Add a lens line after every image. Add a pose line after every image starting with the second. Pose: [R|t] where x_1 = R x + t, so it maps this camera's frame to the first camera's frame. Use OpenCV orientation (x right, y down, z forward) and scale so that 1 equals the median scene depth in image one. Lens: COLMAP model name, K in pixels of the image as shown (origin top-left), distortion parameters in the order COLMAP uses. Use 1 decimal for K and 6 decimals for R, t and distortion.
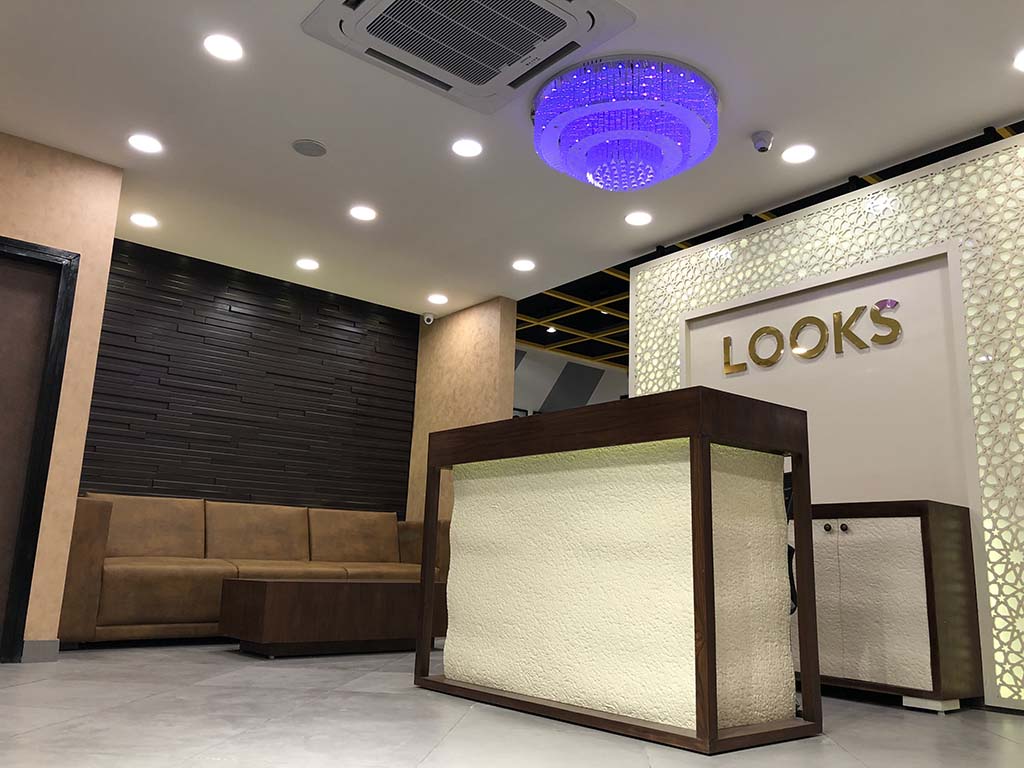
lens RADIAL K [[825.8, 0, 509.7], [0, 825.8, 387.5], [0, 0, 1]] dist [0.013692, 0.003753]
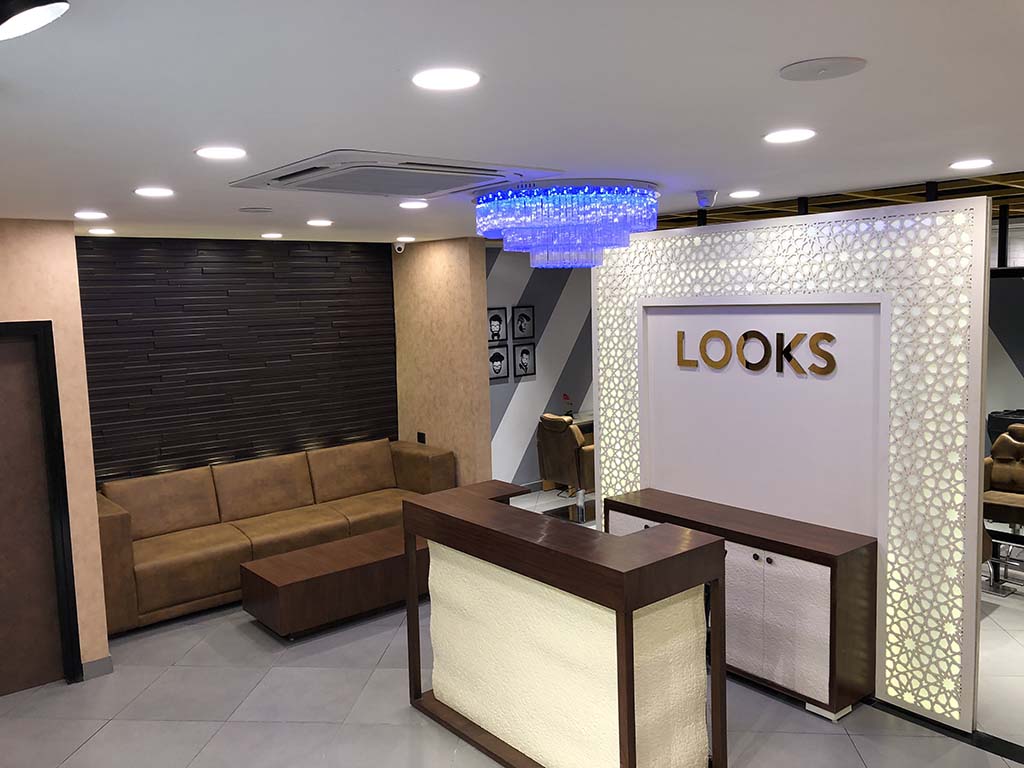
lens RADIAL K [[825.8, 0, 511.7], [0, 825.8, 378.1], [0, 0, 1]] dist [0.013692, 0.003753]
pose [[0.997982, -0.062663, -0.010285, 0.059048], [0.062792, 0.949660, 0.306925, -0.357338], [-0.009465, -0.306952, 0.951678, -0.012616]]
